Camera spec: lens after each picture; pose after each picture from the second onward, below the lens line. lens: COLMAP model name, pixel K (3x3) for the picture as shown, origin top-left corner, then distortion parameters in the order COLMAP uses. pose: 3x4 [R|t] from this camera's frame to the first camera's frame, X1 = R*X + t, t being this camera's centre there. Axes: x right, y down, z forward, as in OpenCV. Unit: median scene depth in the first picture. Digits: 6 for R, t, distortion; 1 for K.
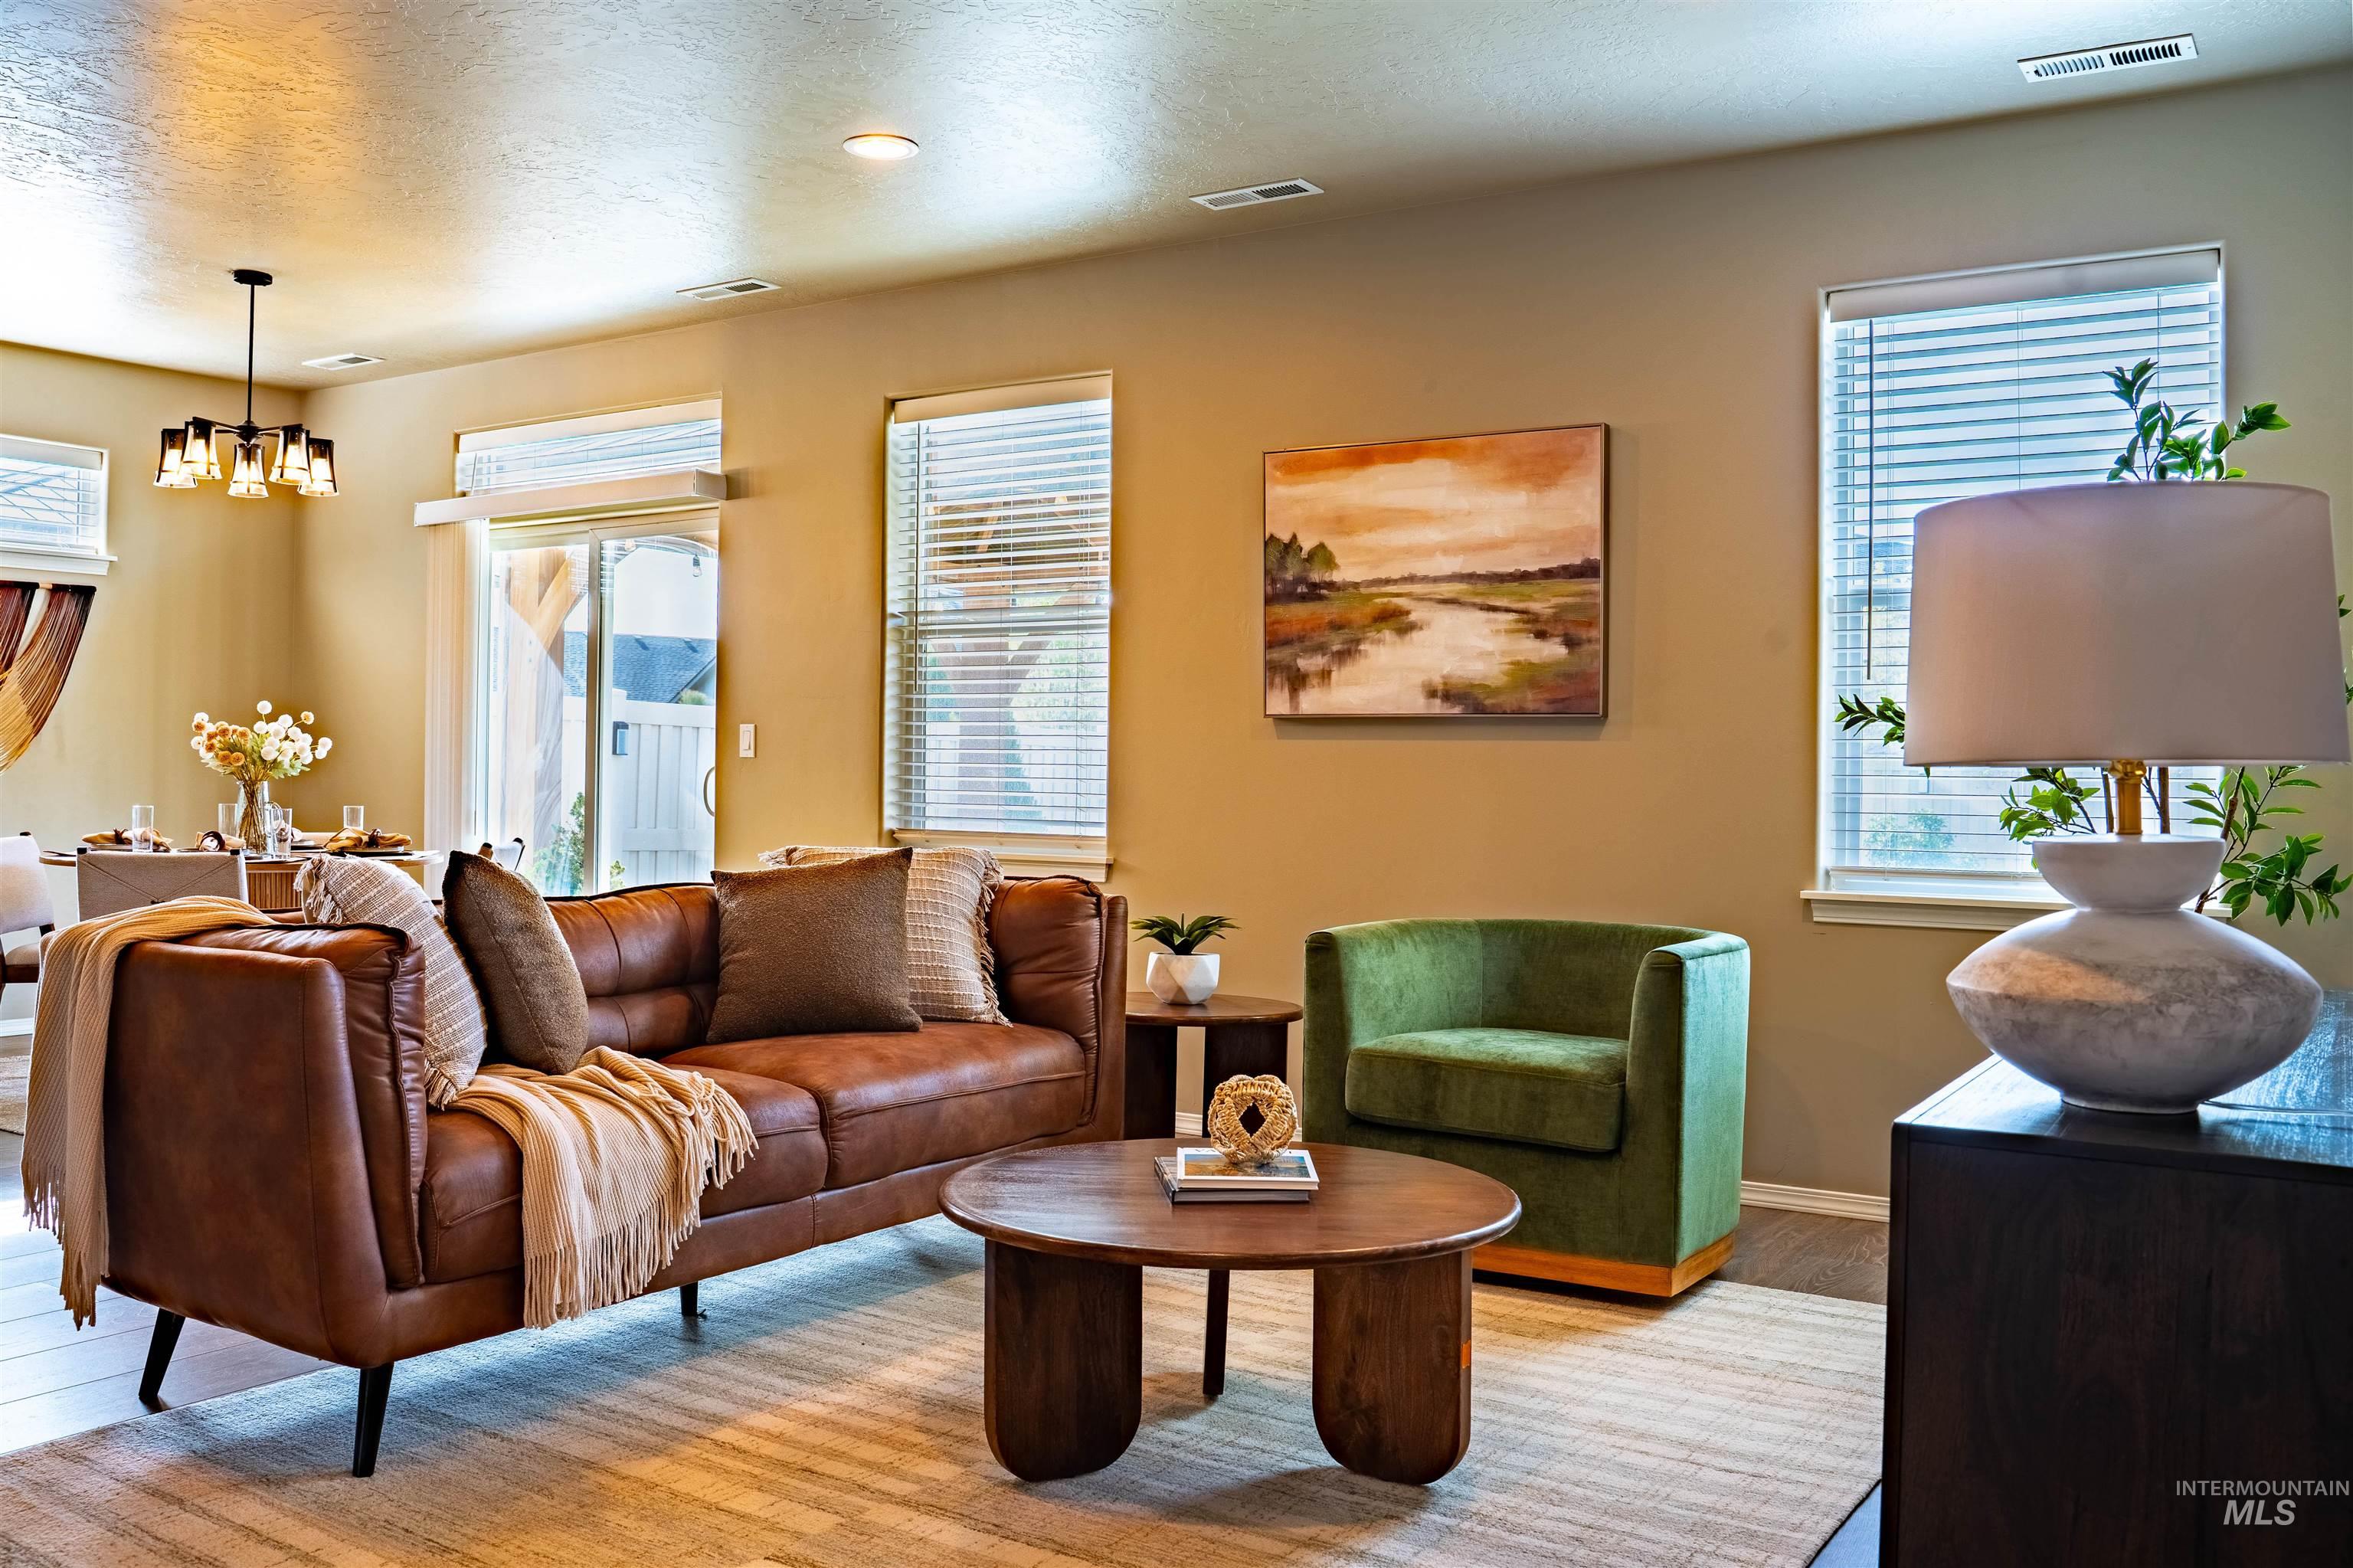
lens RADIAL K [[2126.7, 0, 1177.9], [0, 2126.7, 765.4], [0, 0, 1]] dist [-0.074682, 0.068442]
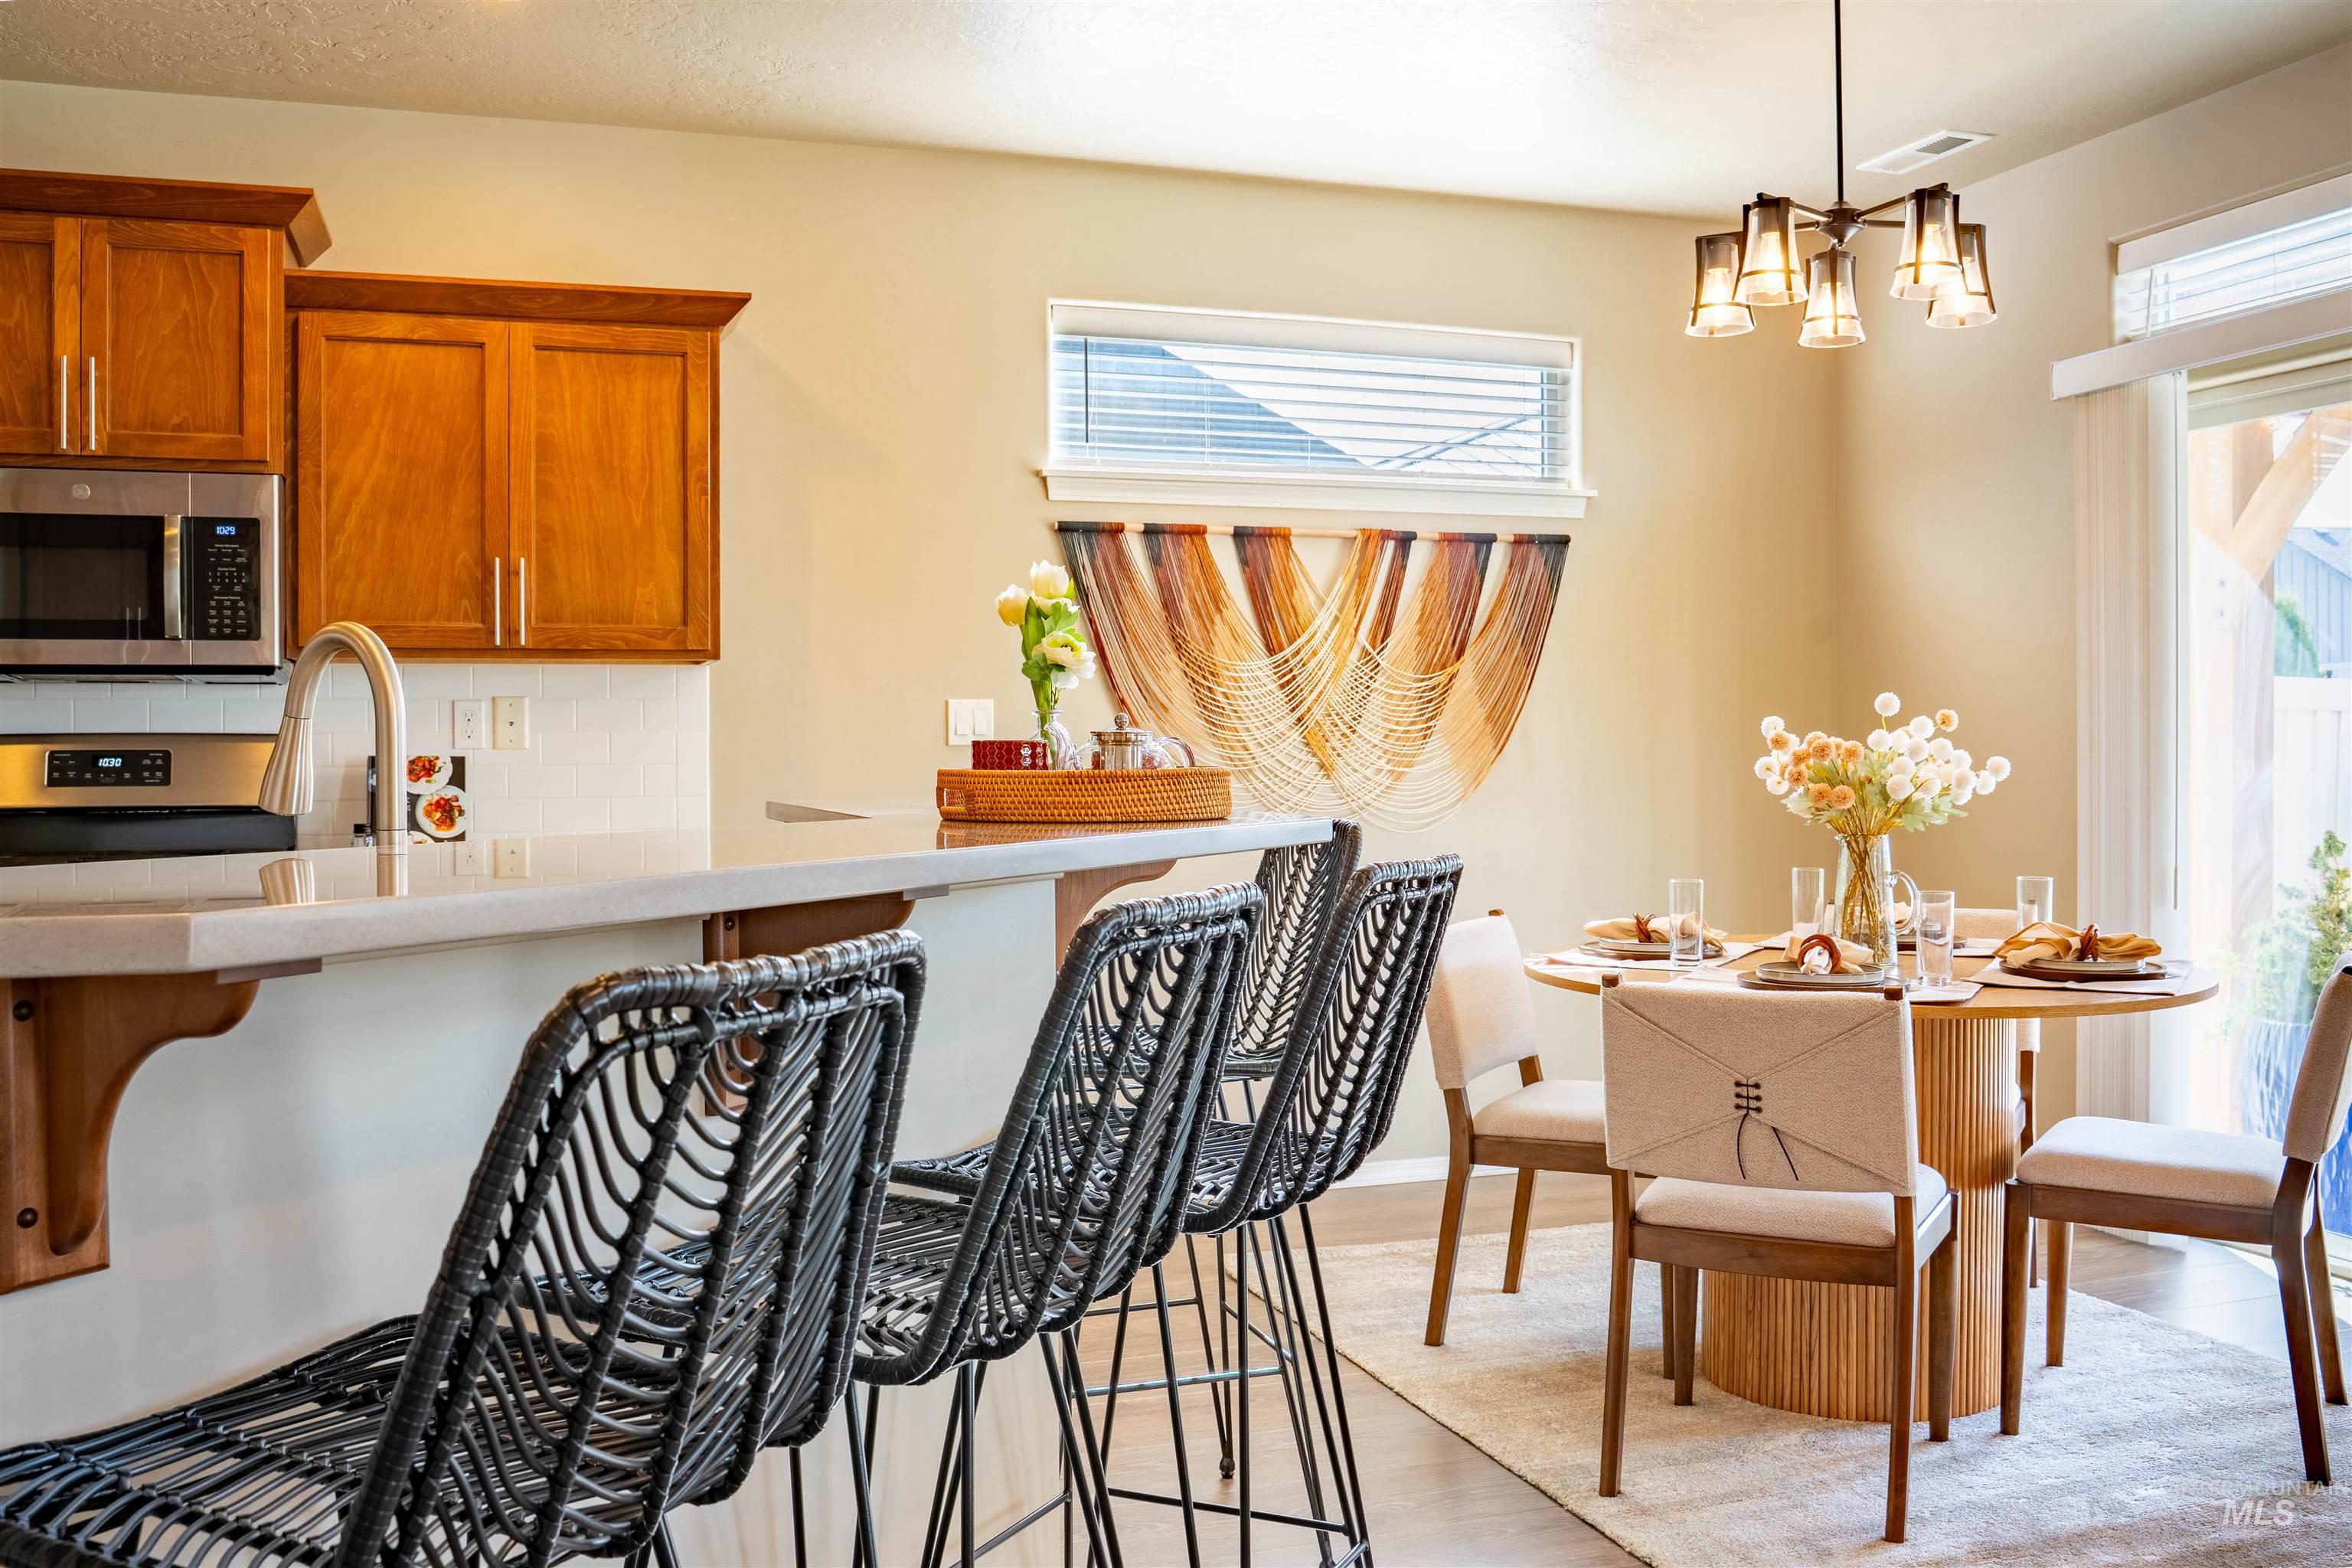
lens RADIAL K [[2125.8, 0, 1182.0], [0, 2125.8, 796.2], [0, 0, 1]] dist [-0.074682, 0.068442]
pose [[0.809196, -0.004807, -0.587519, -0.254126], [0.018630, 0.999674, 0.017480, -0.016270], [0.587243, -0.025090, 0.809022, 0.431003]]
